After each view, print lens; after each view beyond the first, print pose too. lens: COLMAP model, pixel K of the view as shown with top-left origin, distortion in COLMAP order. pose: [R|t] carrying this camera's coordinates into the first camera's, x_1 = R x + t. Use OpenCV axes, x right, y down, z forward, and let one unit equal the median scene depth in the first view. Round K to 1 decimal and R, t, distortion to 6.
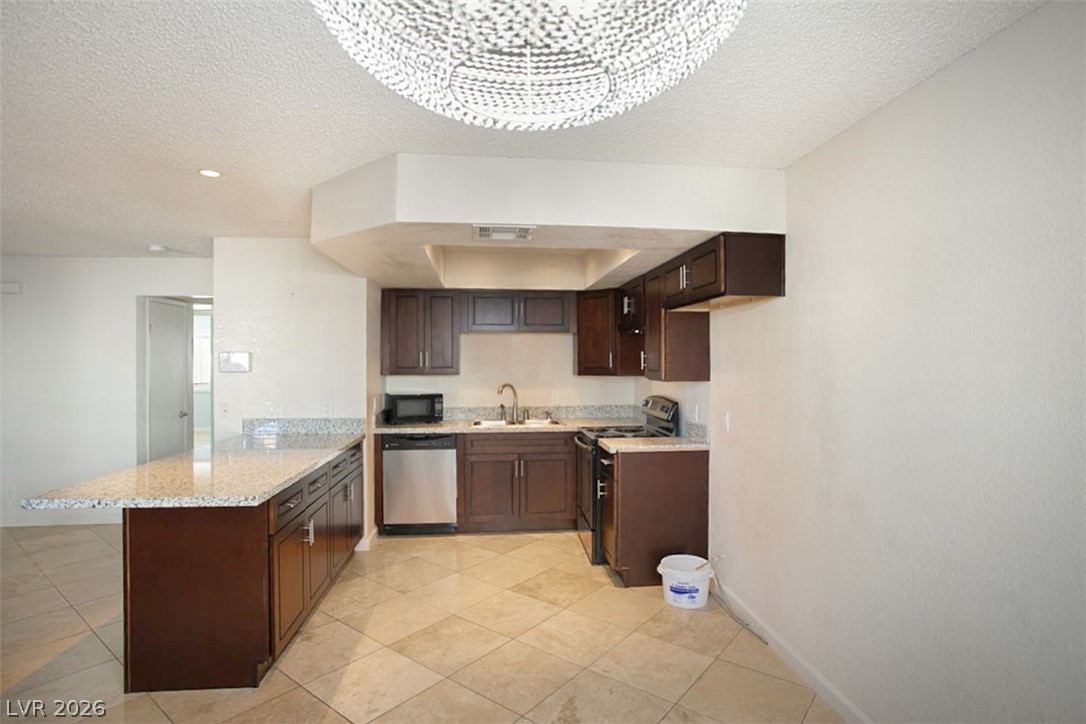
lens RADIAL K [[541.5, 0, 542.9], [0, 541.5, 363.2], [0, 0, 1]] dist [-0.017792, 0.000448]
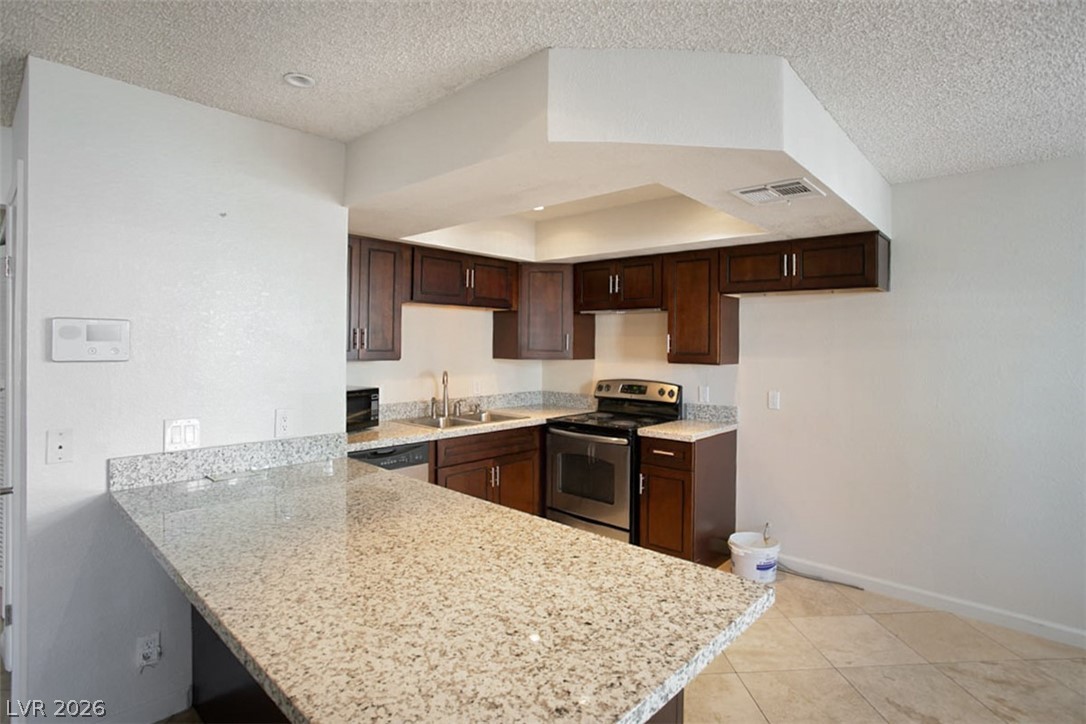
lens RADIAL K [[541.5, 0, 543.4], [0, 541.5, 344.4], [0, 0, 1]] dist [-0.018690, 0.000161]
pose [[0.754028, 0.006319, 0.656811, -0.492938], [-0.008020, 0.999968, -0.000414, -0.000885], [-0.656793, -0.004955, 0.754055, 0.330814]]
